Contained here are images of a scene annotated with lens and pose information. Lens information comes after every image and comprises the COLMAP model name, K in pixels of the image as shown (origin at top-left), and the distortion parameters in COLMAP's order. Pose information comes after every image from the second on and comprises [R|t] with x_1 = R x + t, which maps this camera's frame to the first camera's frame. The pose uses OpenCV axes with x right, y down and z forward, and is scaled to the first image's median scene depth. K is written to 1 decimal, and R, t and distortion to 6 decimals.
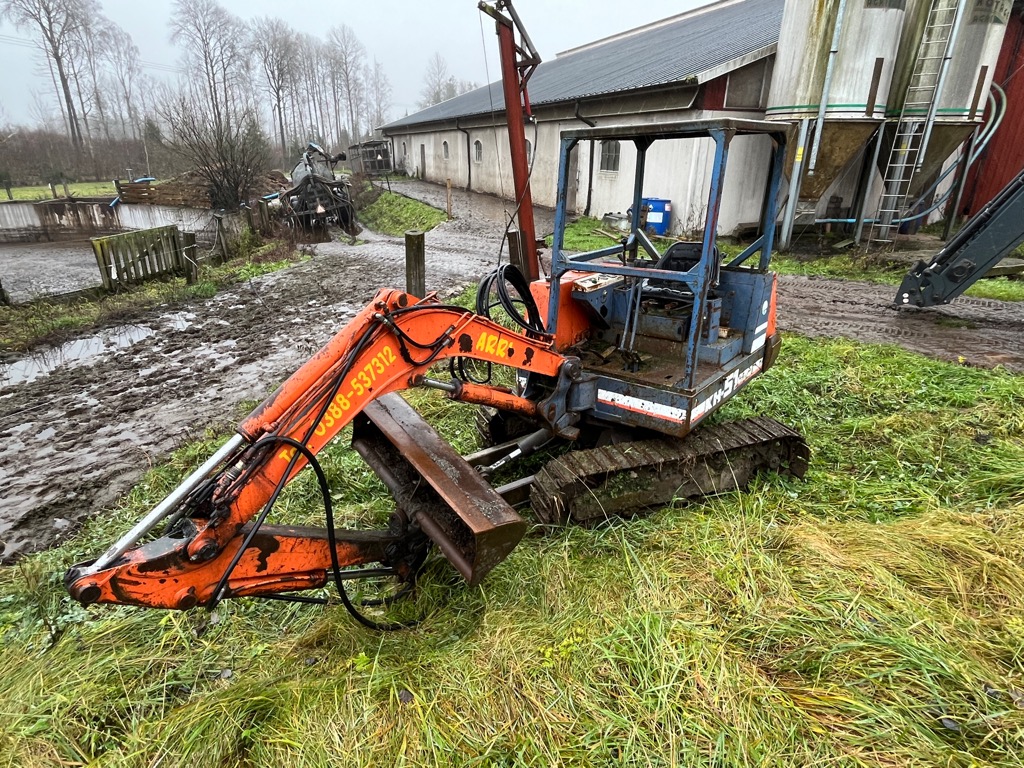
lens RADIAL K [[575.2, 0, 512.0], [0, 575.2, 384.0], [0, 0, 1]] dist [-0.004650, -0.002172]
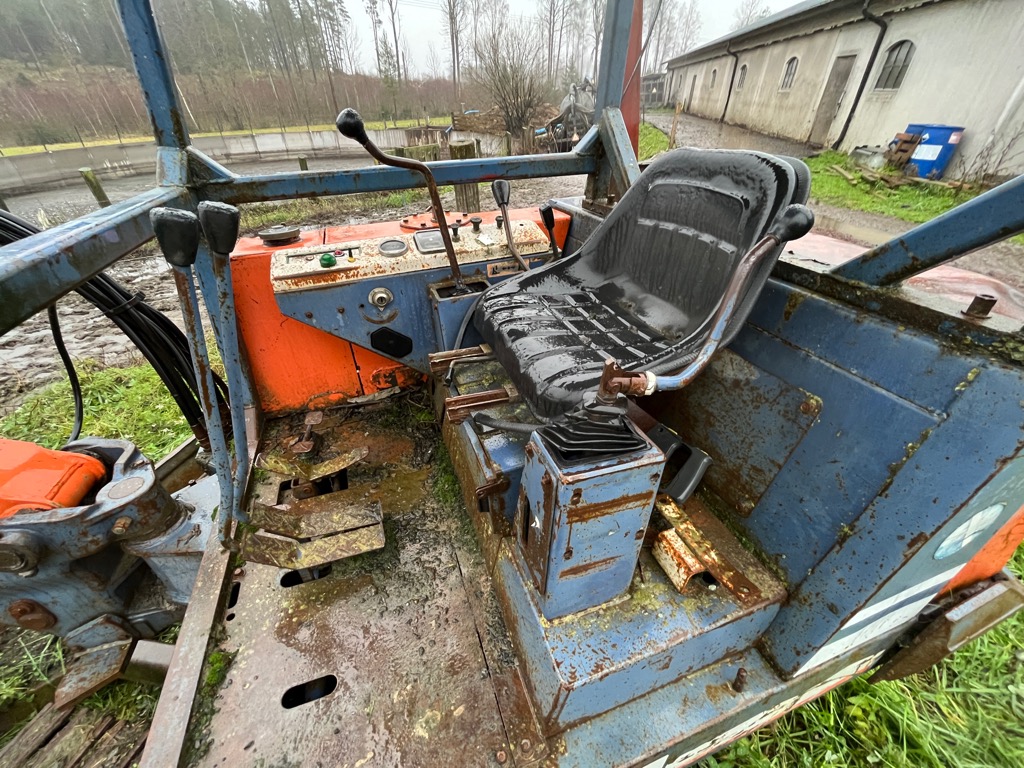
lens RADIAL K [[413.8, 0, 506.8], [0, 413.8, 385.9], [0, 0, 1]] dist [-0.002829, -0.001086]
pose [[0.858322, 0.280038, -0.429955, 0.279296], [-0.172645, 0.946698, 0.271949, -0.149770], [0.483194, -0.159190, 0.860919, 0.647091]]
